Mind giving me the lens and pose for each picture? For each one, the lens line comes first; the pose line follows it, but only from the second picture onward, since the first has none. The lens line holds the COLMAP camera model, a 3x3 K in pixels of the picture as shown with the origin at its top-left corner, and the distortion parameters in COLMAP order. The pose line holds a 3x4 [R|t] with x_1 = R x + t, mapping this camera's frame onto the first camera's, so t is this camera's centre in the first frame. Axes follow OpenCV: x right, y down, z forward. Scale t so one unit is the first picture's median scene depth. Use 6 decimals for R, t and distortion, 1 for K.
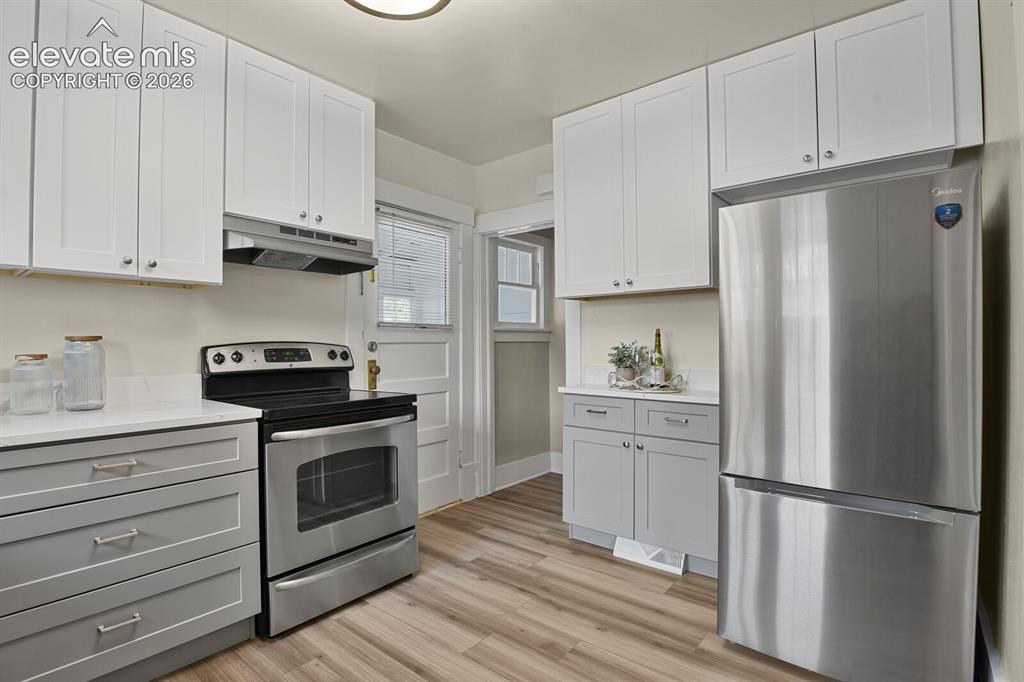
lens RADIAL K [[510.0, 0, 513.6], [0, 510.0, 339.0], [0, 0, 1]] dist [-0.026220, 0.000249]
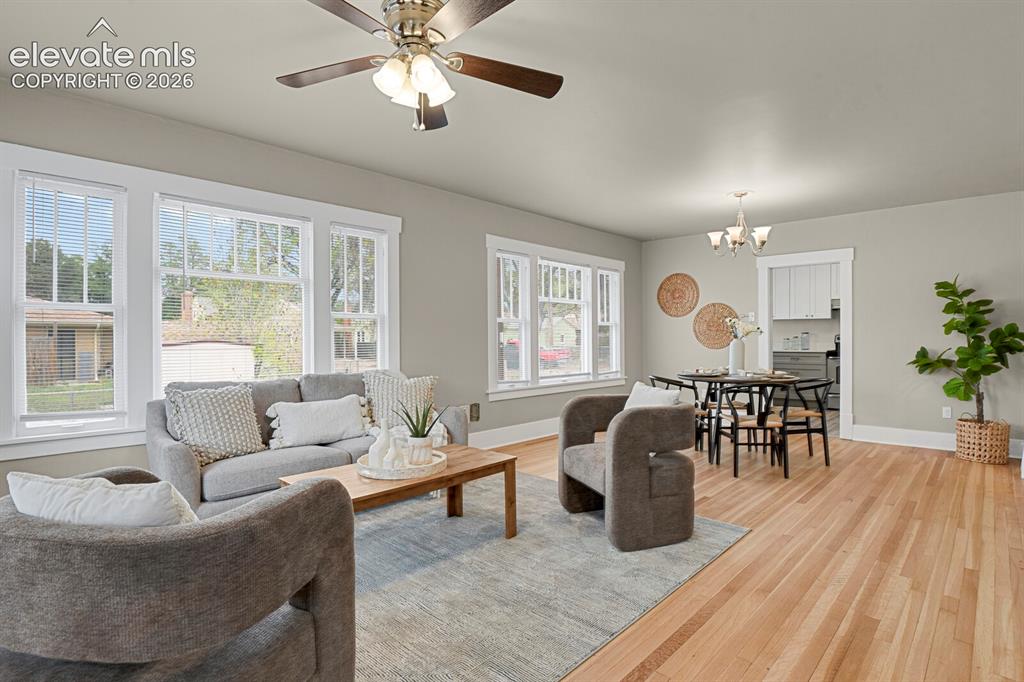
lens RADIAL K [[510.0, 0, 513.6], [0, 510.0, 339.0], [0, 0, 1]] dist [-0.026220, 0.000249]
pose [[-0.086634, 0.004646, -0.996229, 3.172061], [0.012790, 0.999912, 0.003551, 0.001664], [0.996158, -0.012434, -0.086686, -0.966658]]
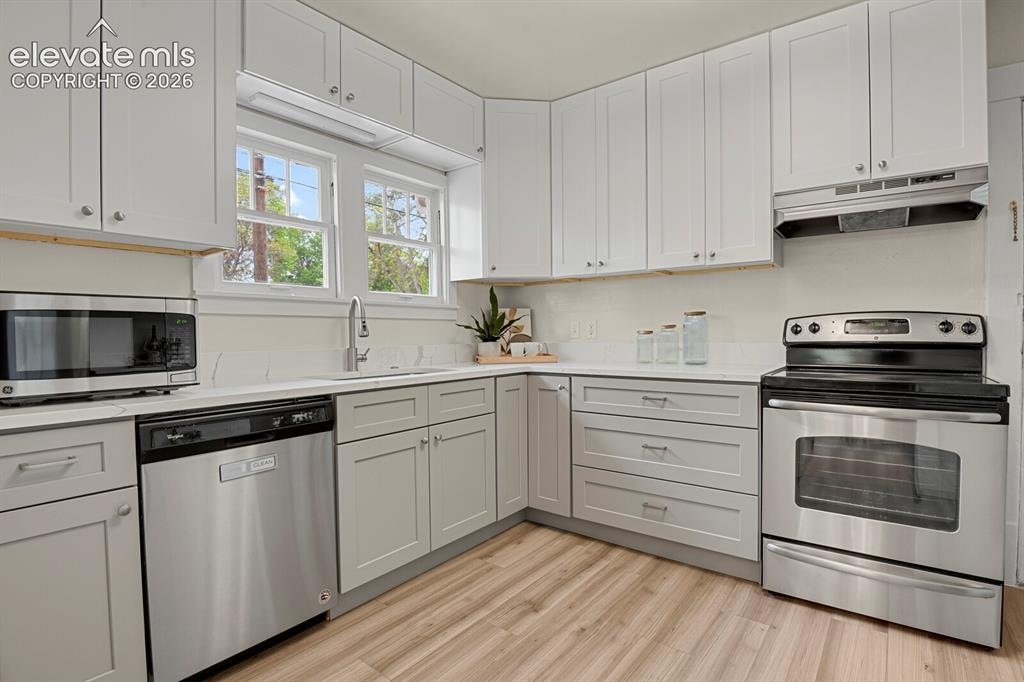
lens RADIAL K [[497.2, 0, 521.1], [0, 497.2, 341.5], [0, 0, 1]] dist [-0.022761, -0.001448]
pose [[0.034039, 0.025402, -0.999098, 0.448860], [0.019070, 0.999478, 0.026062, 0.026768], [0.999239, -0.019940, 0.033537, 0.392530]]
